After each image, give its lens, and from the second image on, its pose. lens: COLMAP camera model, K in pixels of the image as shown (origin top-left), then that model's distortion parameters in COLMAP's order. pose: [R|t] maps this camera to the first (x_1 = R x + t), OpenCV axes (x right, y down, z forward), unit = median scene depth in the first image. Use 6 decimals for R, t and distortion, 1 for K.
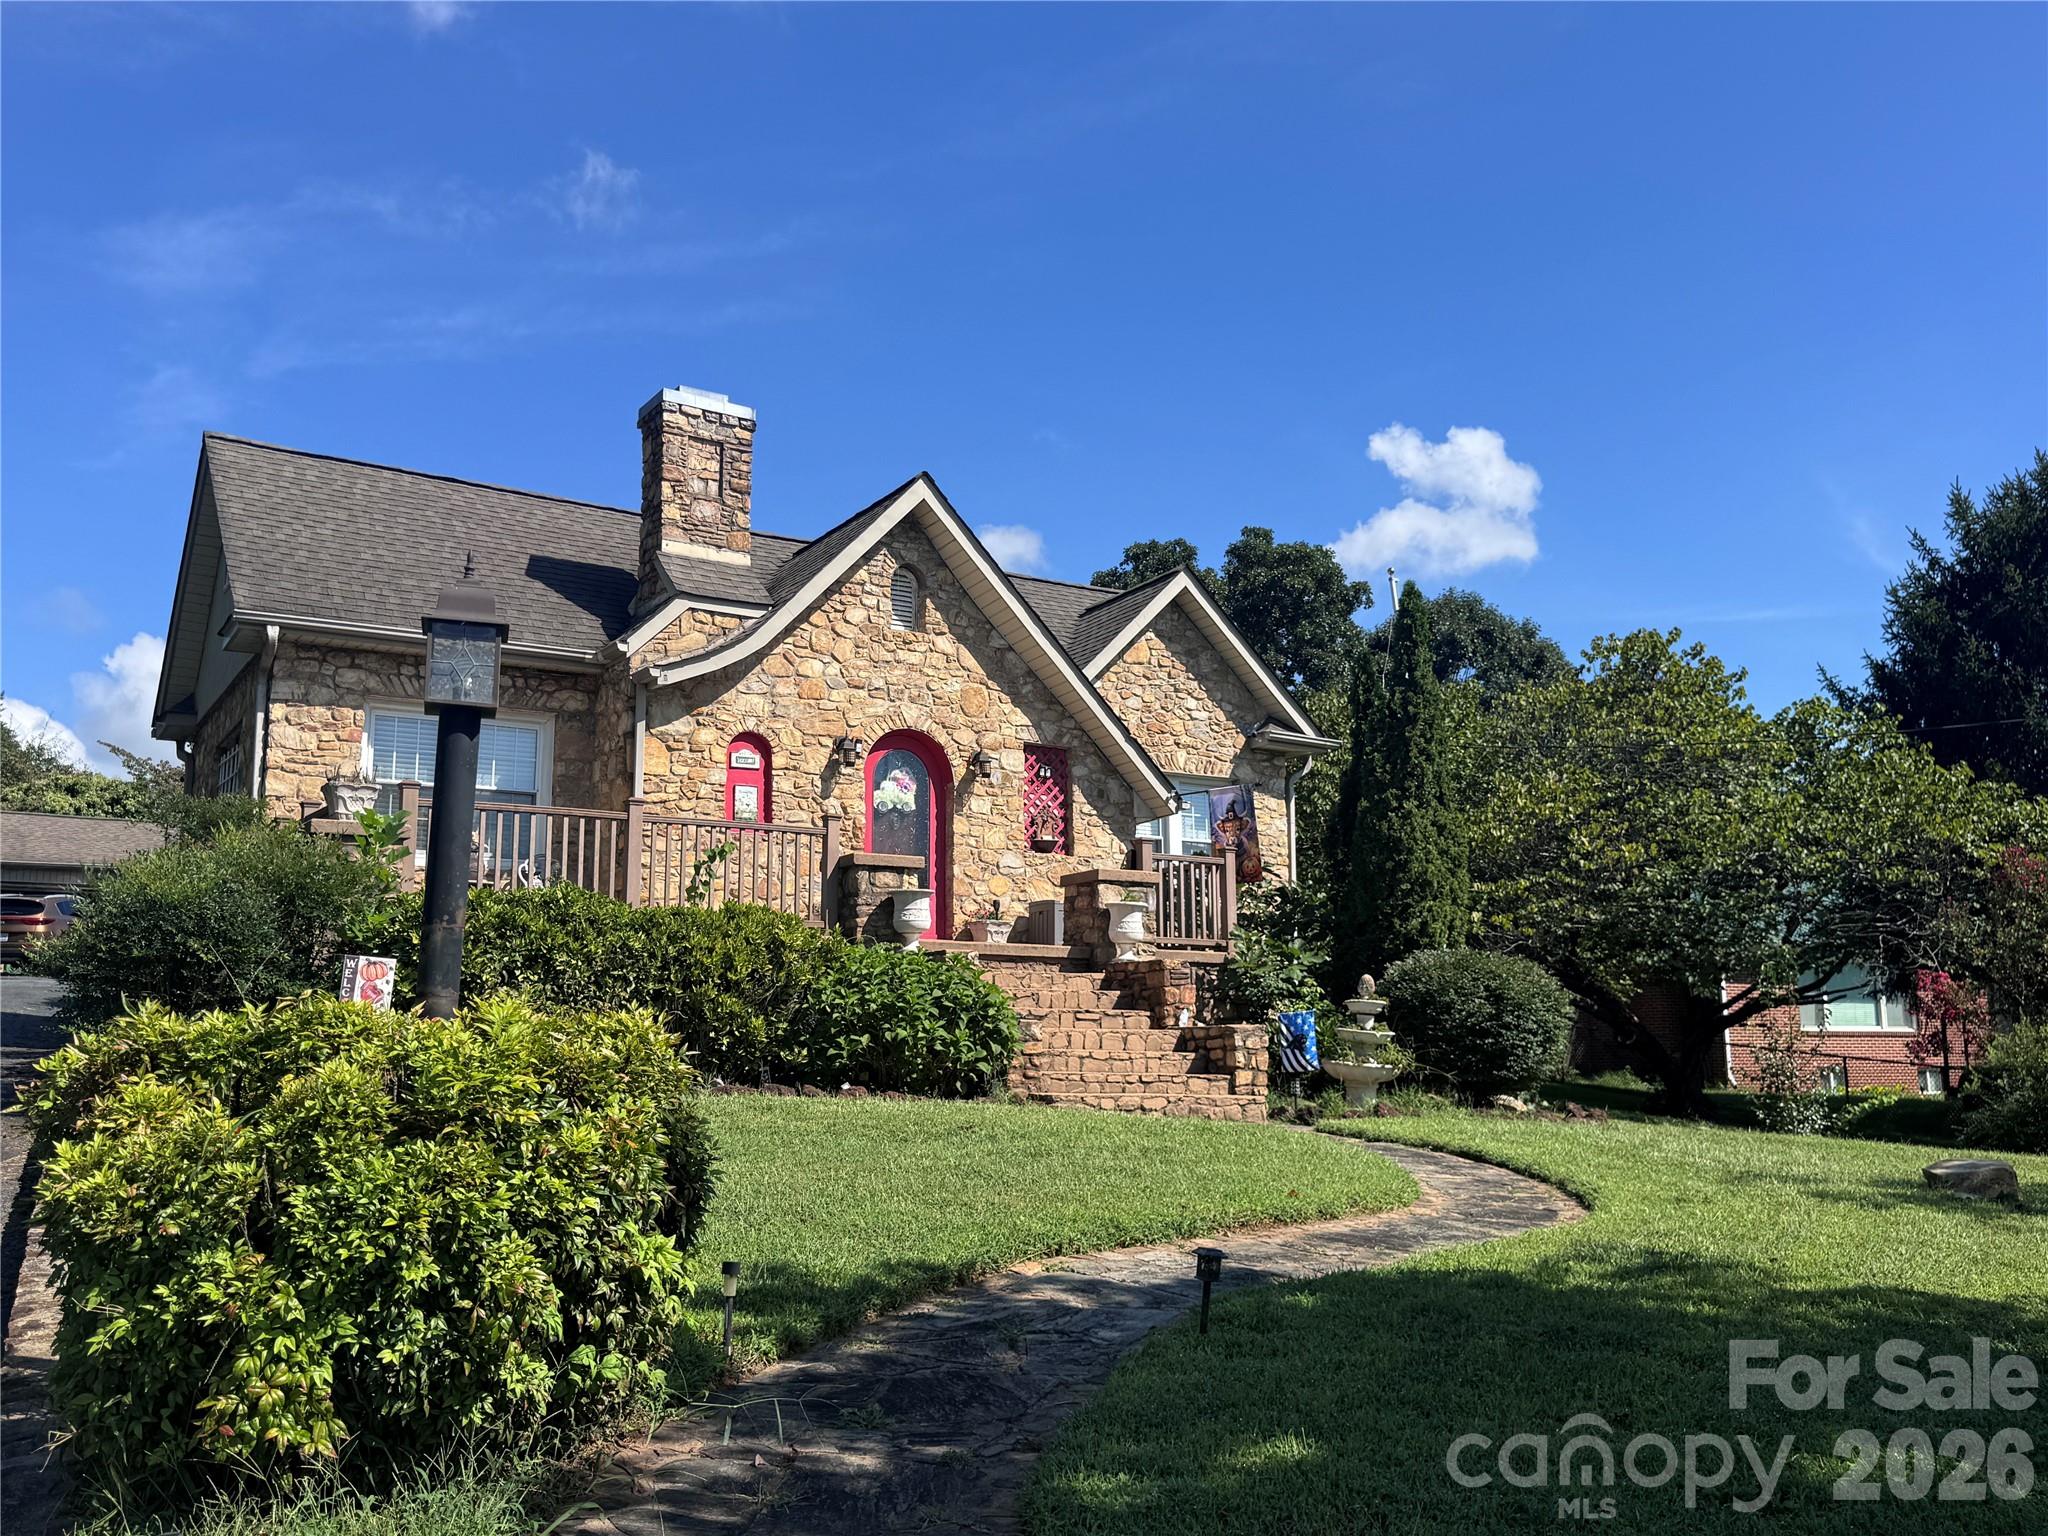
lens RADIAL K [[1790.4, 0, 1022.5], [0, 1790.4, 775.6], [0, 0, 1]] dist [-0.000002, -0.000396]
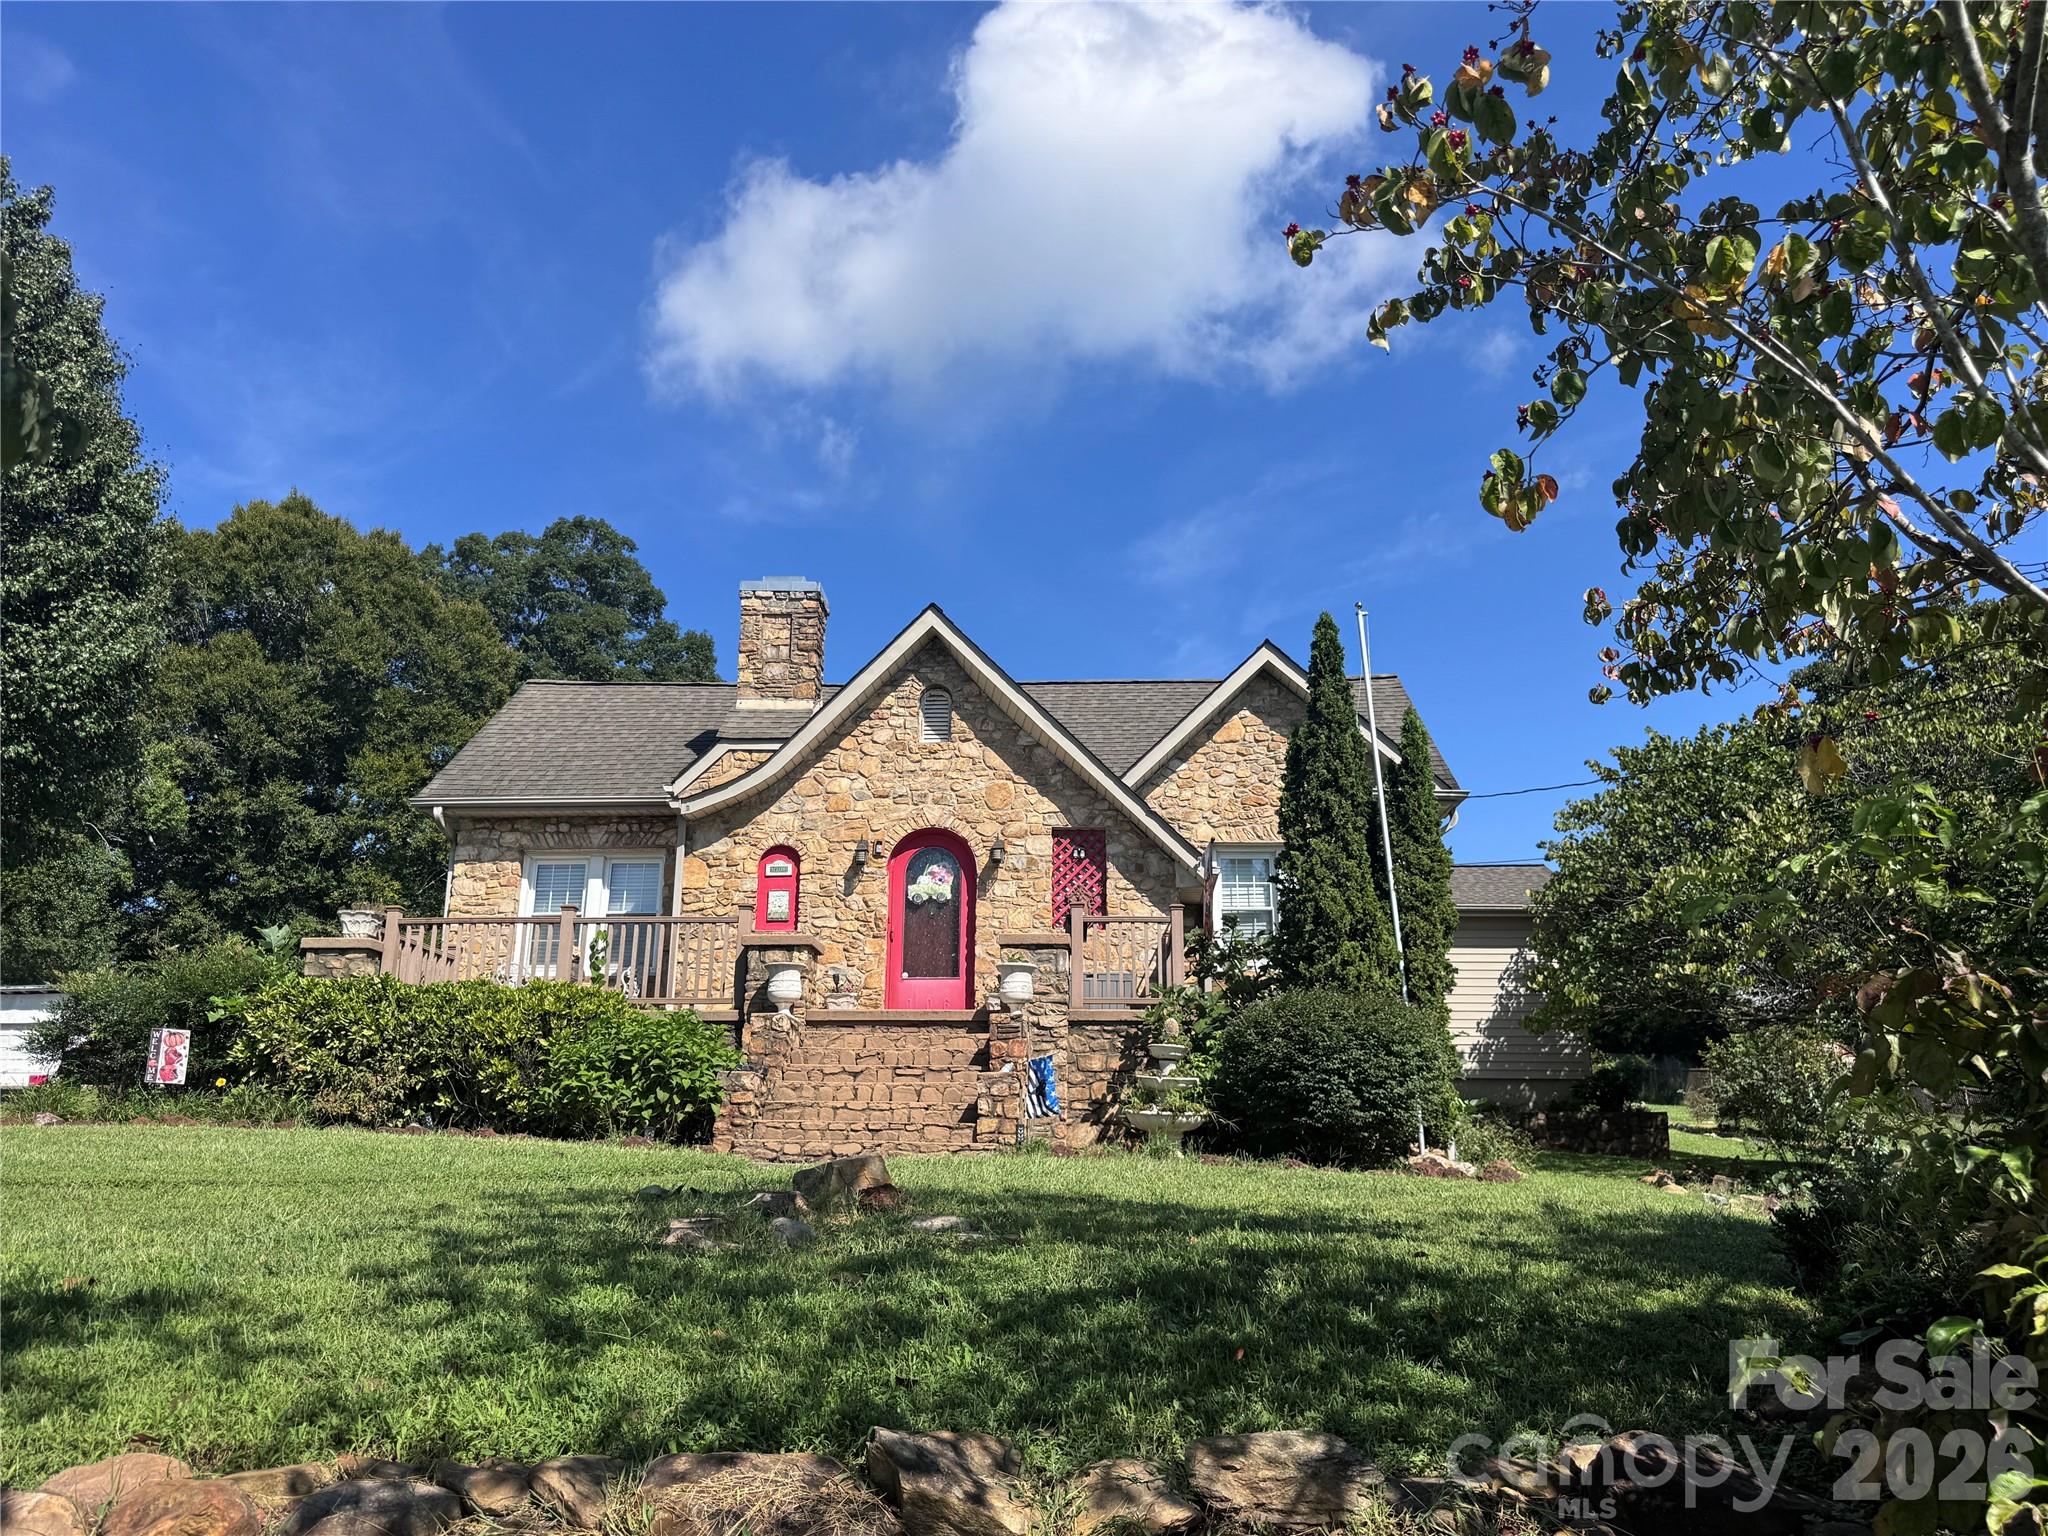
lens RADIAL K [[1486.2, 0, 1024.5], [0, 1486.2, 759.2], [0, 0, 1]] dist [-0.001773, -0.004798]
pose [[0.830601, -0.150641, -0.536106, 0.499355], [0.084259, 0.985629, -0.146409, 0.074391], [0.550457, 0.076436, 0.831357, 0.256124]]
